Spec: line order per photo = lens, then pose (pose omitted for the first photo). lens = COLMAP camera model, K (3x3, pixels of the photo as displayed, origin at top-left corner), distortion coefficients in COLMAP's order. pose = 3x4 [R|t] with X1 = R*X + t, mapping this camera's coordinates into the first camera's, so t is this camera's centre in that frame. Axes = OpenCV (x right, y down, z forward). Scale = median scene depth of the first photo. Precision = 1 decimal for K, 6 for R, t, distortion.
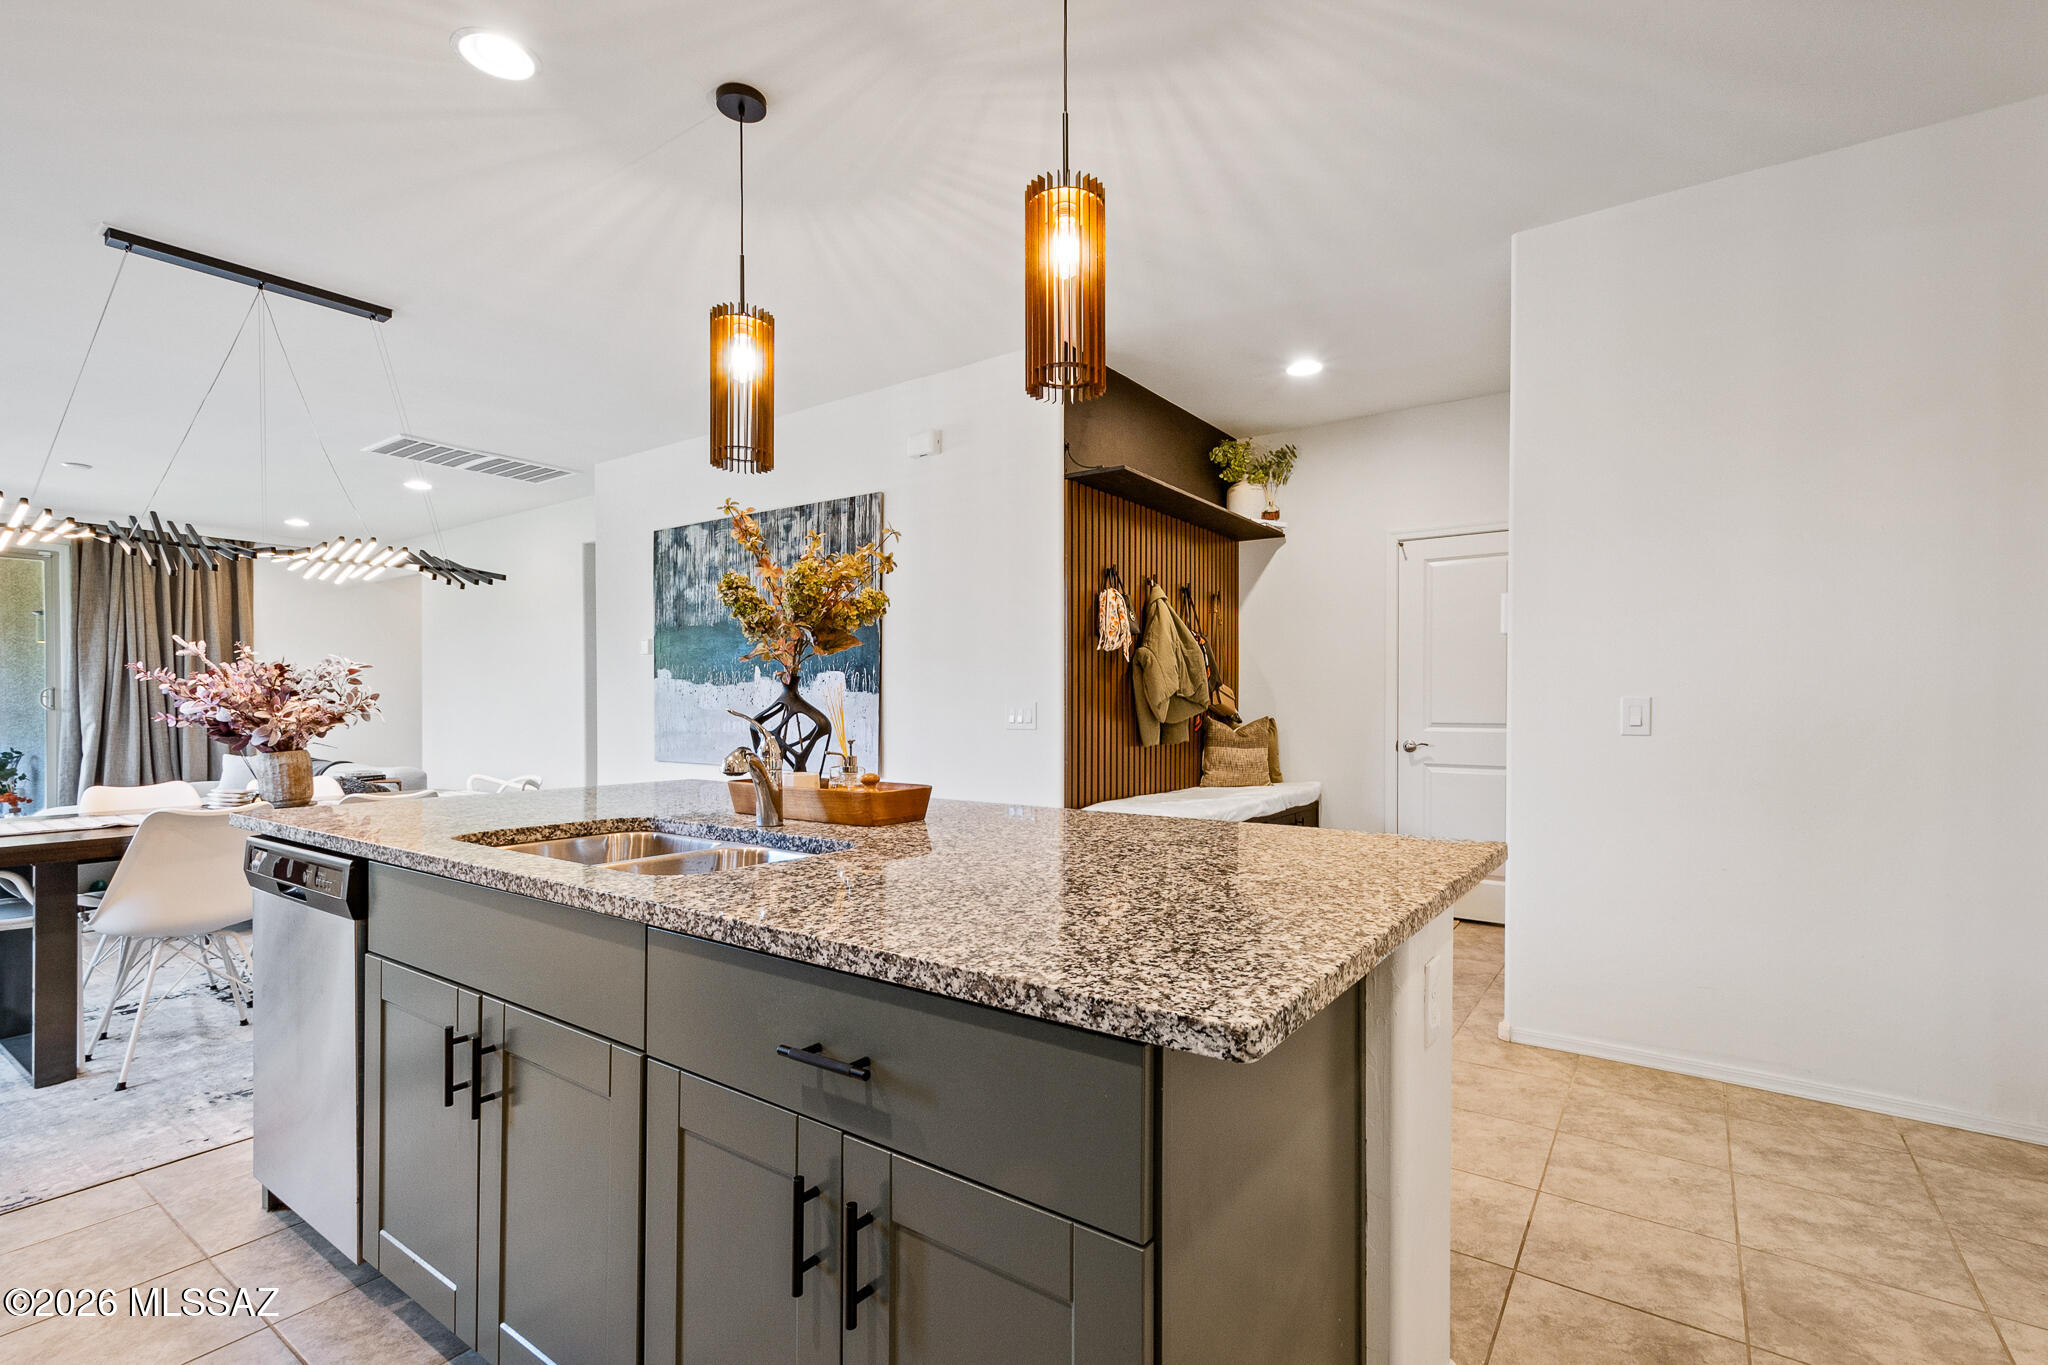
lens RADIAL K [[919.0, 0, 1030.2], [0, 919.0, 693.4], [0, 0, 1]] dist [0.003459, 0.000565]
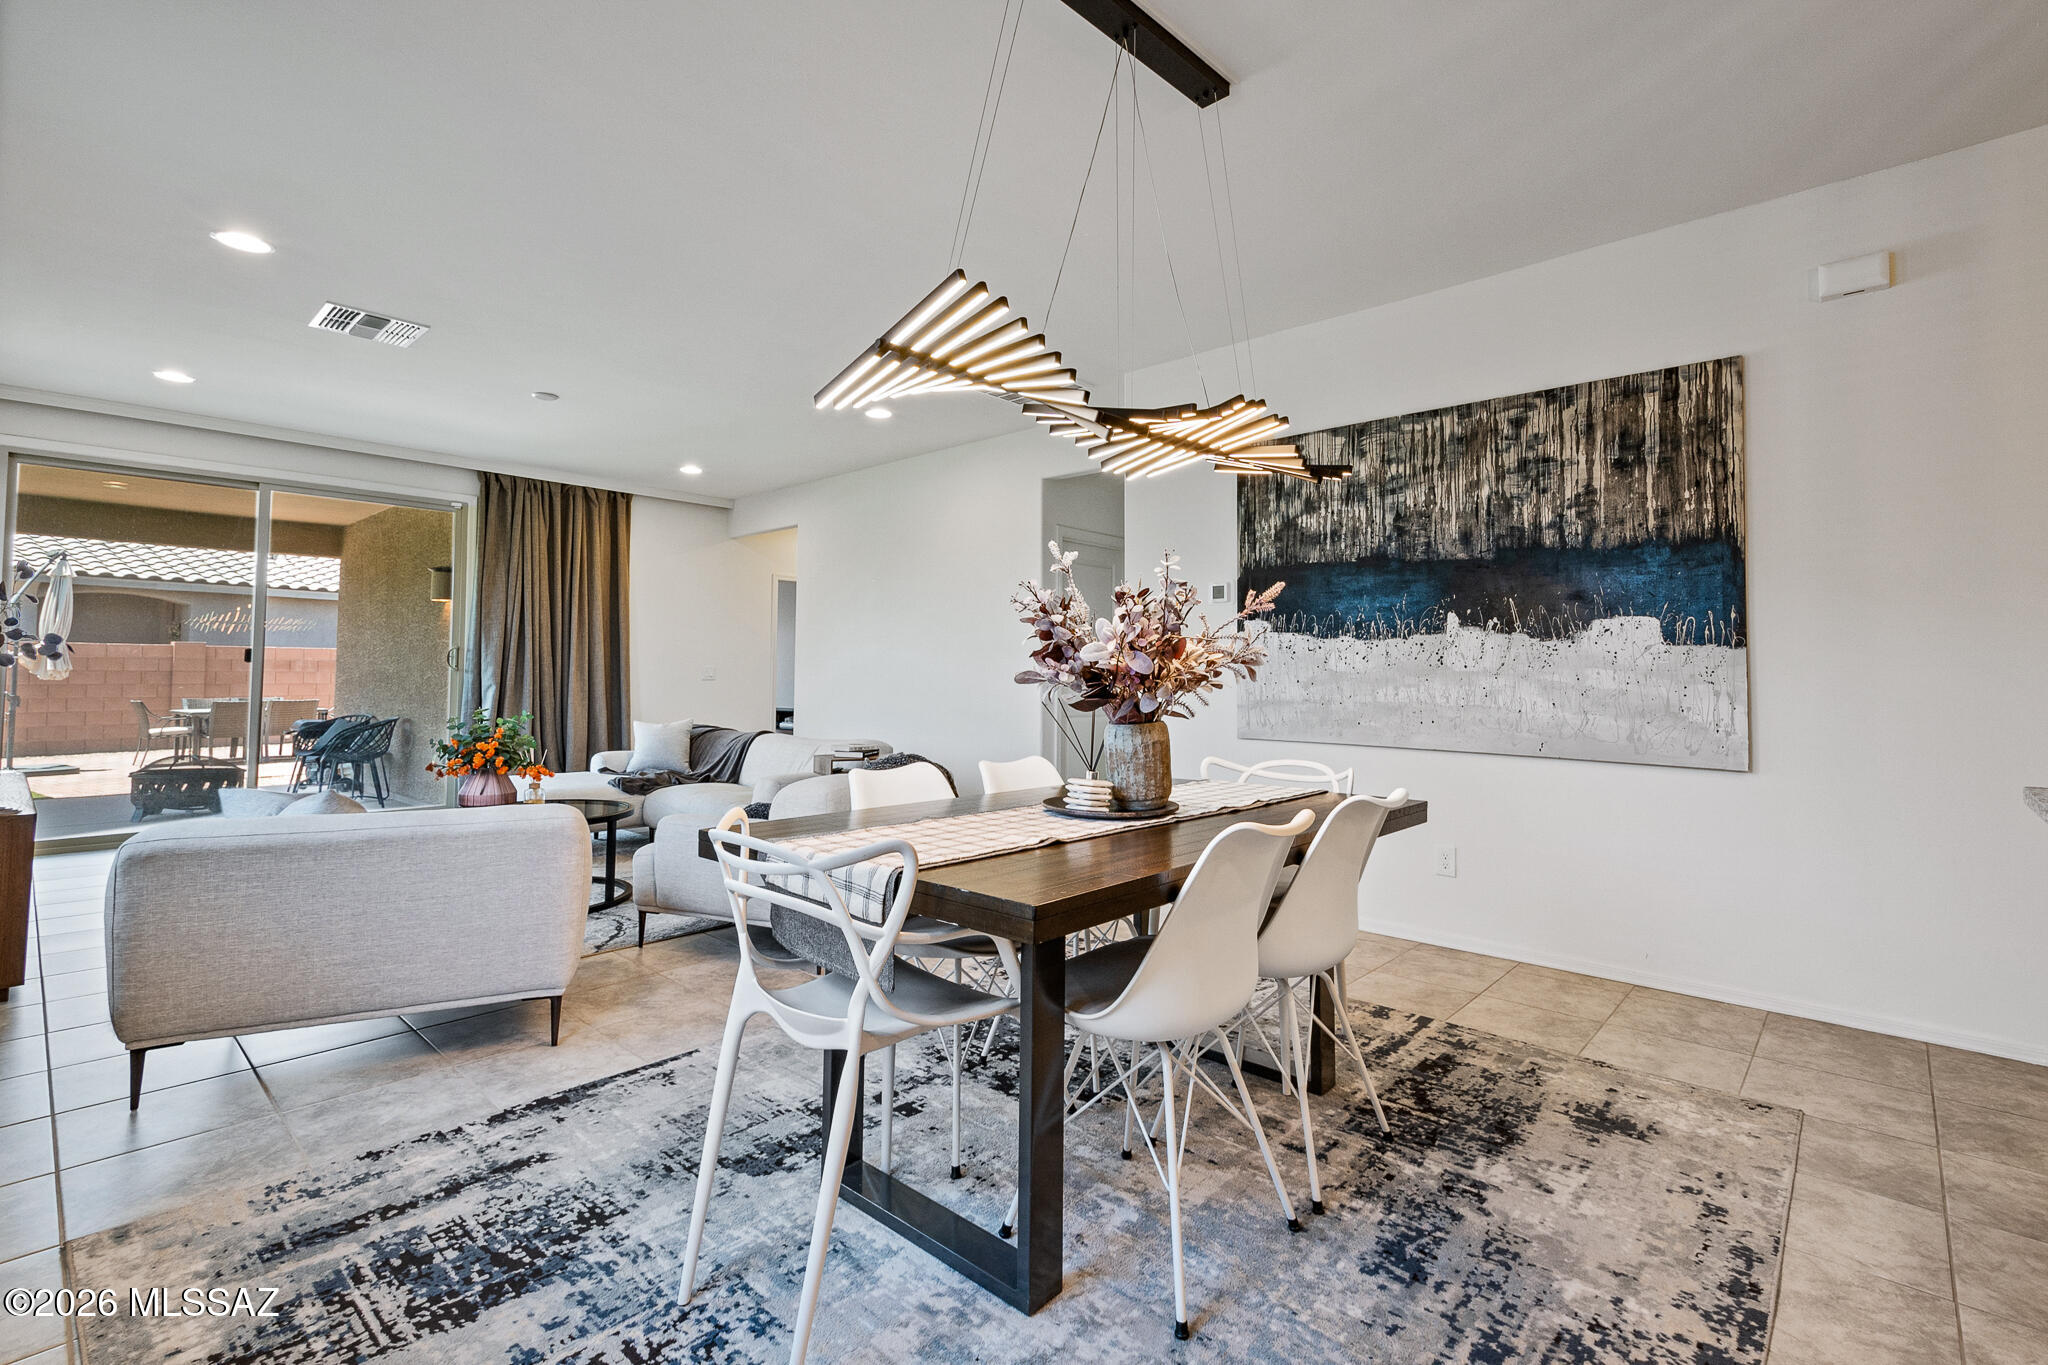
lens RADIAL K [[911.1, 0, 1026.5], [0, 911.1, 633.1], [0, 0, 1]] dist [0.001102, 0.000238]
pose [[0.991200, 0.001395, -0.132367, -0.542770], [-0.006374, 0.999288, -0.037199, 0.016116], [0.132221, 0.037715, 0.990502, 0.233450]]
